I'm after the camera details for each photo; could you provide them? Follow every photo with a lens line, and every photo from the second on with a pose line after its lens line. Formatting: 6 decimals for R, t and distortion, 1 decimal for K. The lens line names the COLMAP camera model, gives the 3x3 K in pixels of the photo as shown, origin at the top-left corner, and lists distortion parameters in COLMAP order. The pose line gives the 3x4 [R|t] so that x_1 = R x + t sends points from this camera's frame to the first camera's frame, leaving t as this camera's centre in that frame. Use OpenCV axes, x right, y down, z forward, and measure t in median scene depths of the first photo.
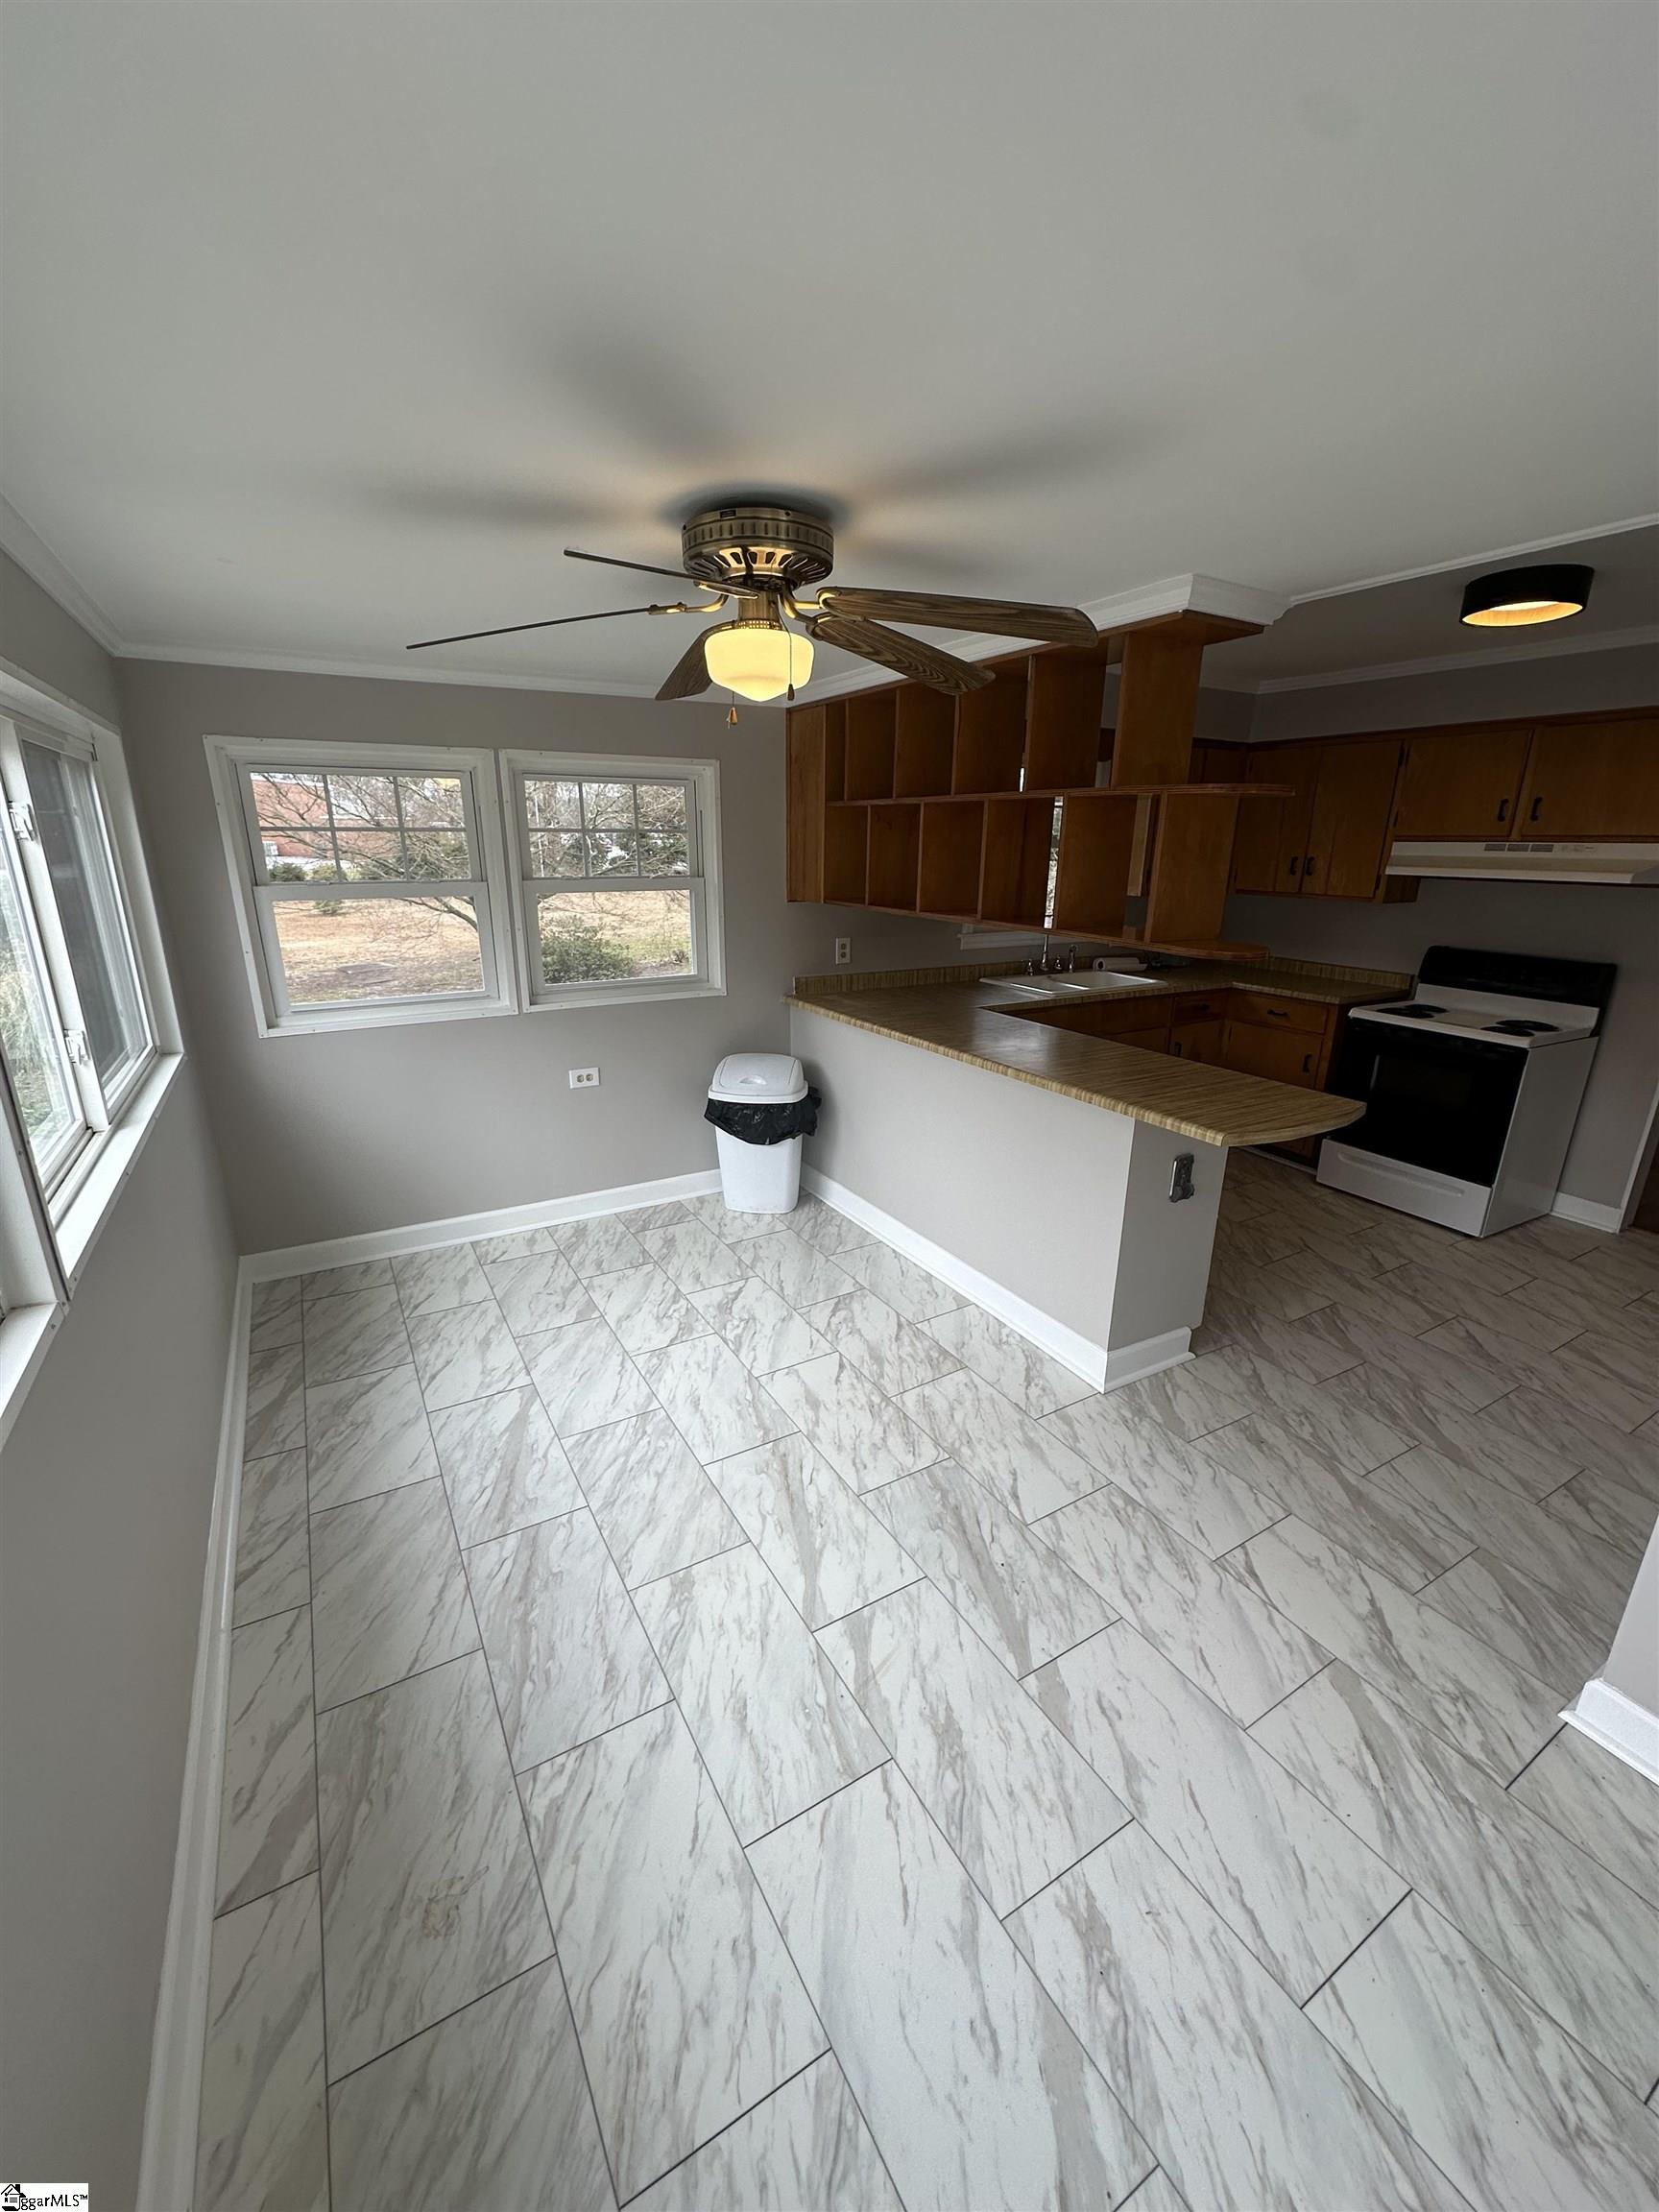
lens RADIAL K [[879.8, 0, 829.4], [0, 879.8, 1105.5], [0, 0, 1]] dist [0.000418, 0.000657]
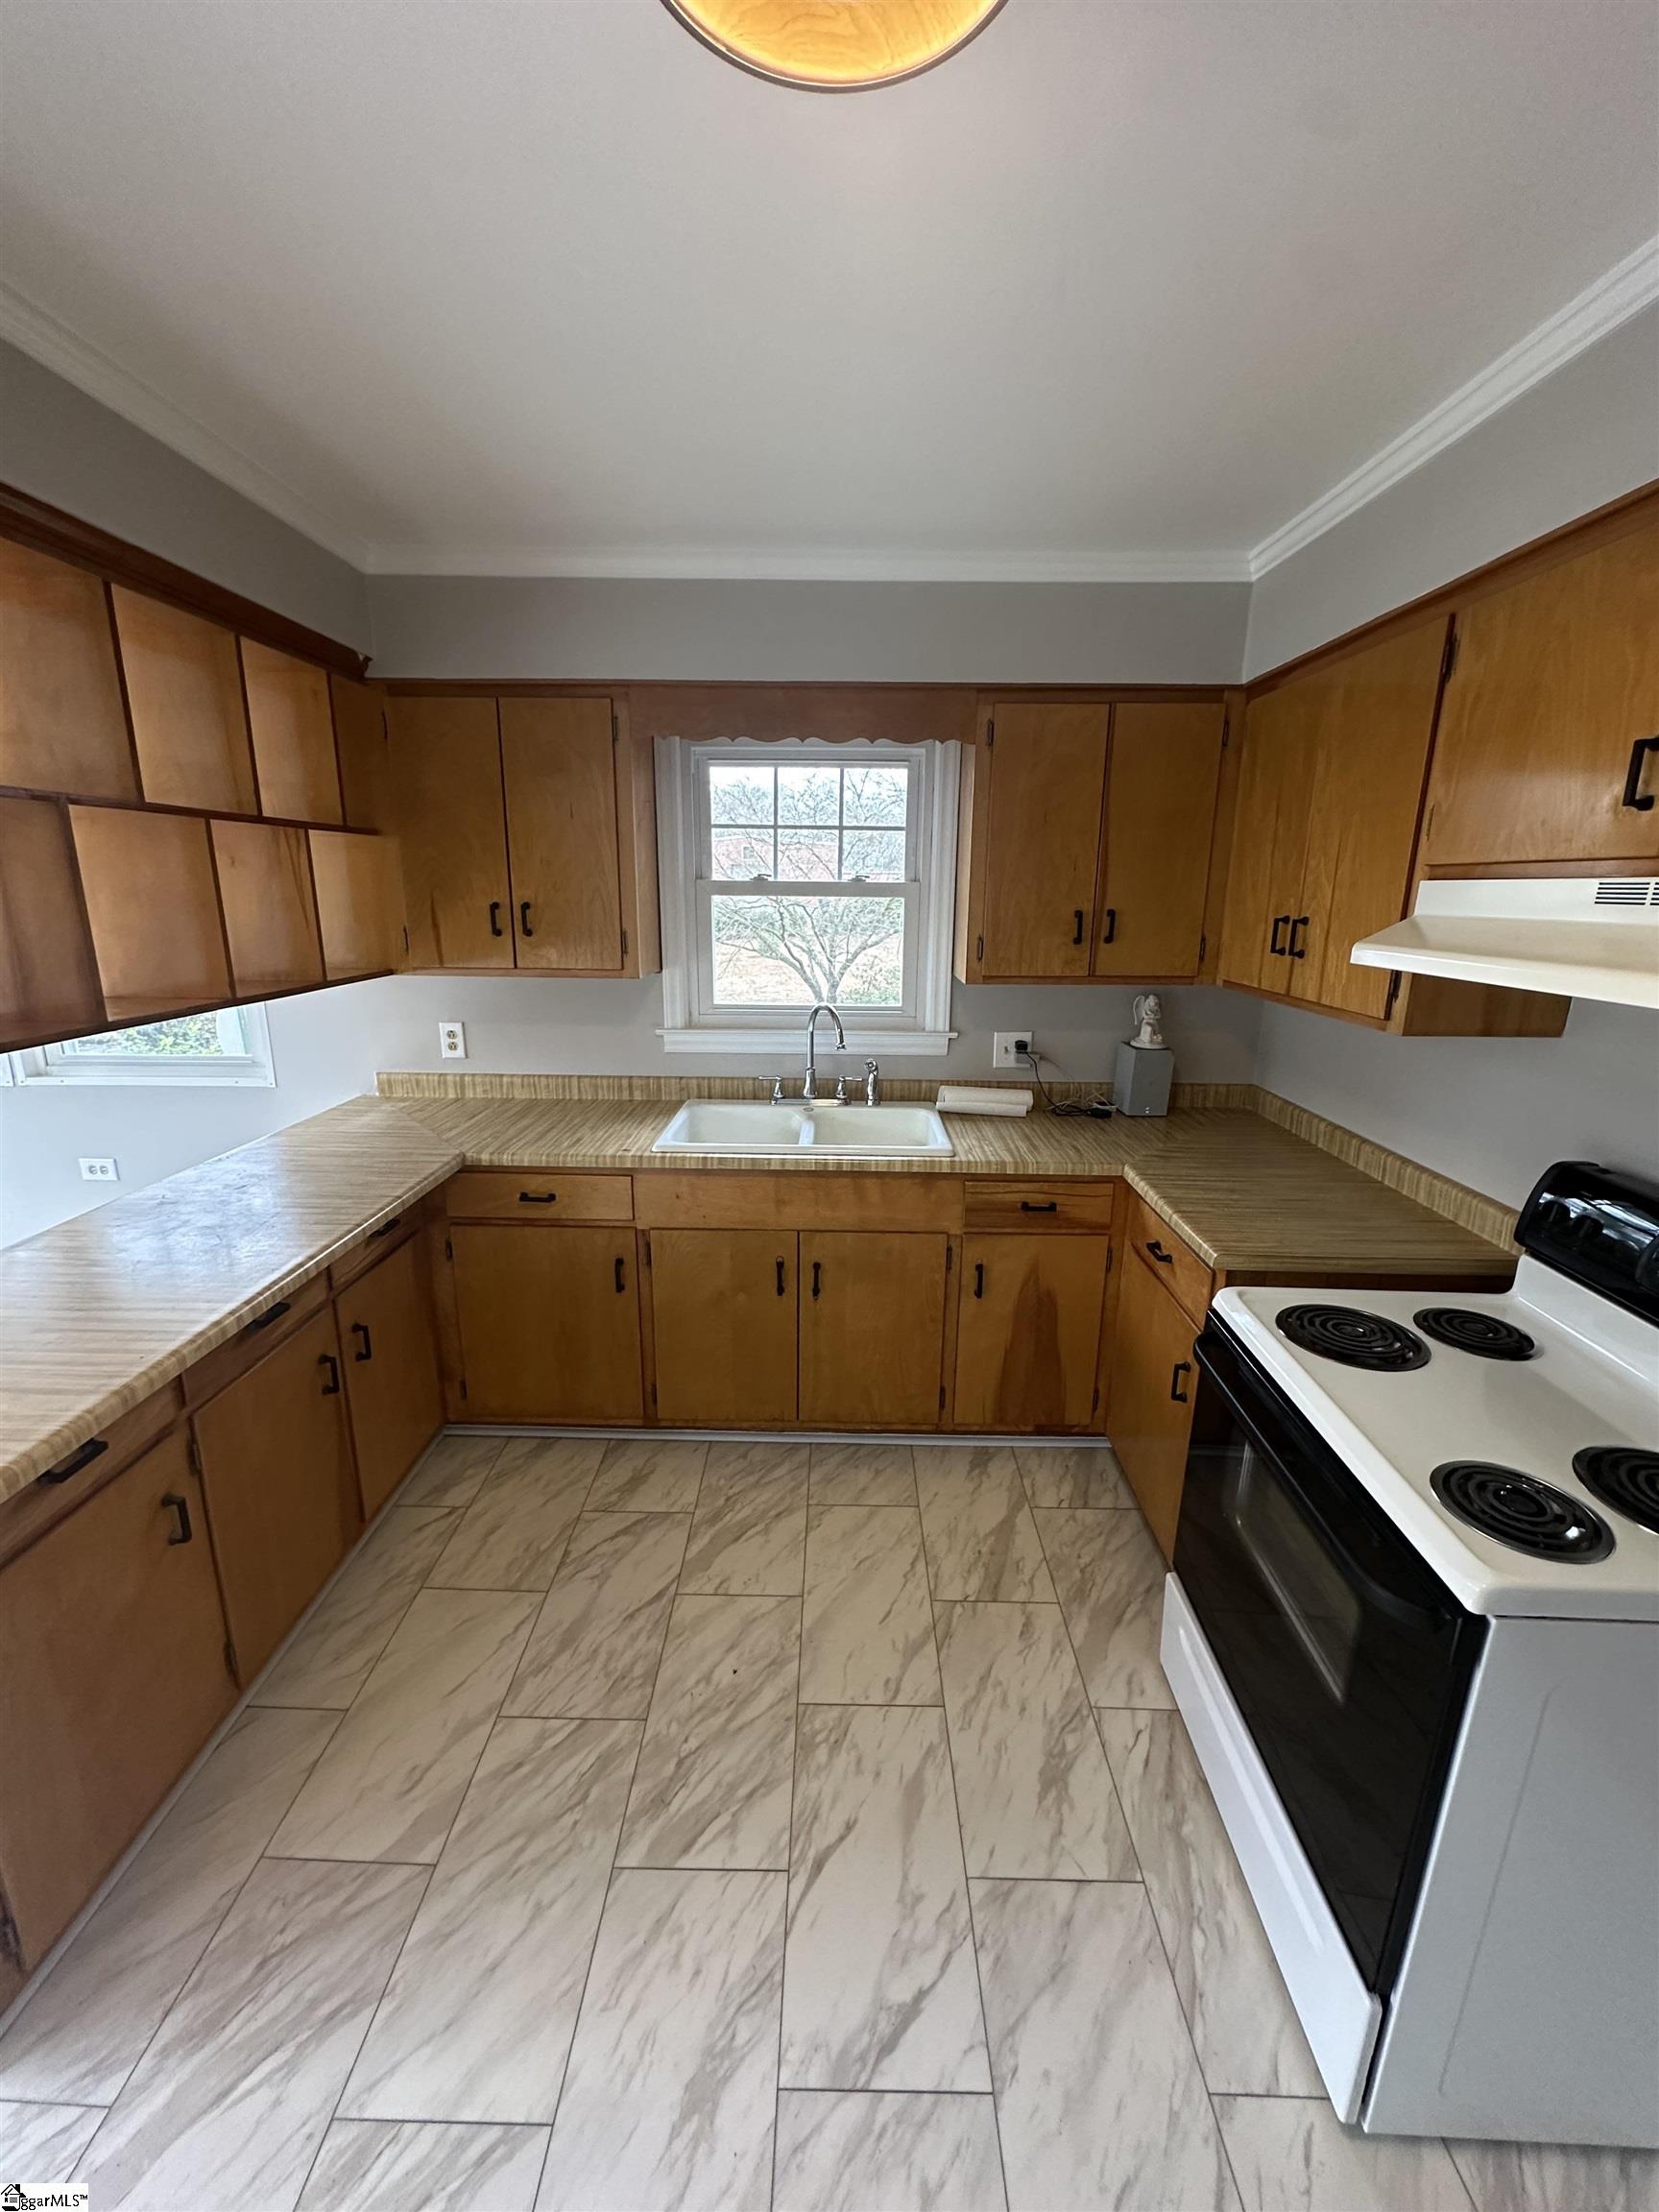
lens RADIAL K [[879.8, 0, 826.9], [0, 879.8, 1107.5], [0, 0, 1]] dist [0.000418, 0.000657]
pose [[0.852986, 0.122578, -0.507336, 0.684679], [-0.150008, 0.988595, -0.013354, -0.172499], [0.499912, 0.087496, 0.861645, 0.600234]]
